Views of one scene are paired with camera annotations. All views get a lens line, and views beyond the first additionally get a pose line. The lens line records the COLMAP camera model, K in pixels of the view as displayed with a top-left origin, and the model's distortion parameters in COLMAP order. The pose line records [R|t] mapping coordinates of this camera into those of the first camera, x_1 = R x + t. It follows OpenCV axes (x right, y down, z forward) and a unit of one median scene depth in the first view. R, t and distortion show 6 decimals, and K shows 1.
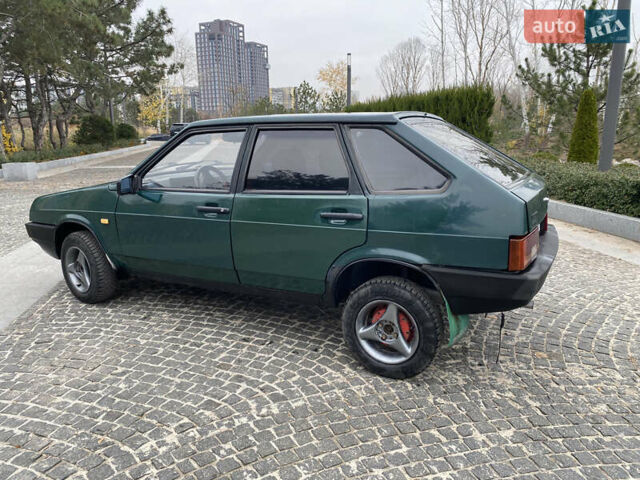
lens RADIAL K [[471.1, 0, 320.5], [0, 471.1, 236.1], [0, 0, 1]] dist [0.046894, -0.049992]
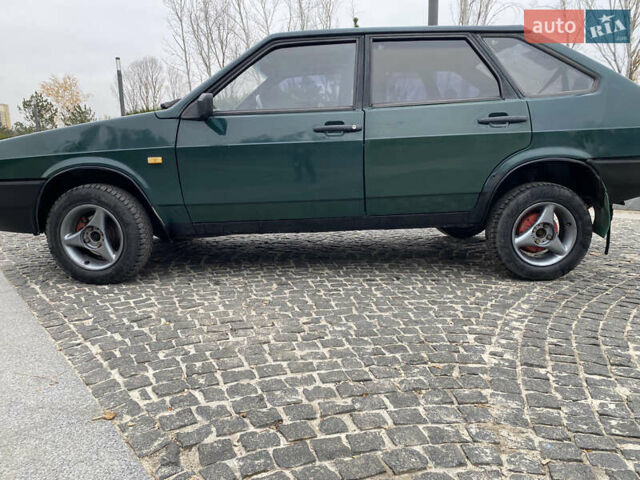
lens RADIAL K [[471.1, 0, 320.5], [0, 471.1, 236.1], [0, 0, 1]] dist [0.046894, -0.049992]
pose [[0.886093, -0.098632, 0.452893, -0.692697], [0.113177, 0.993562, -0.005053, 0.144585], [-0.449479, 0.055735, 0.891551, 0.277410]]
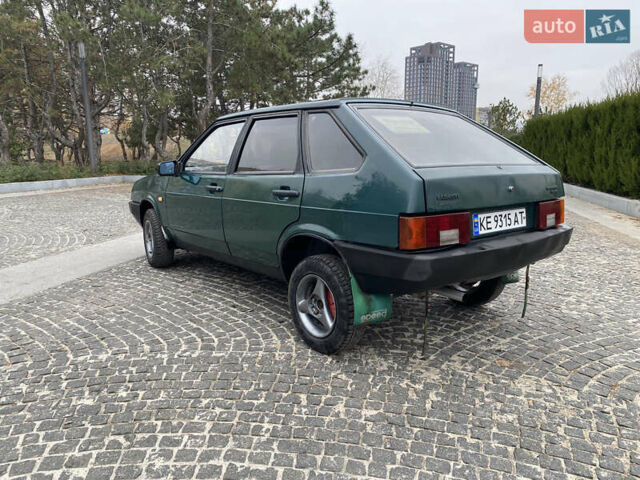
lens RADIAL K [[471.1, 0, 320.5], [0, 471.1, 236.1], [0, 0, 1]] dist [0.046894, -0.049992]
pose [[0.922179, 0.075332, -0.379356, 0.489672], [-0.090346, 0.995670, -0.021902, 0.065500], [0.376063, 0.054471, 0.924991, 0.032933]]
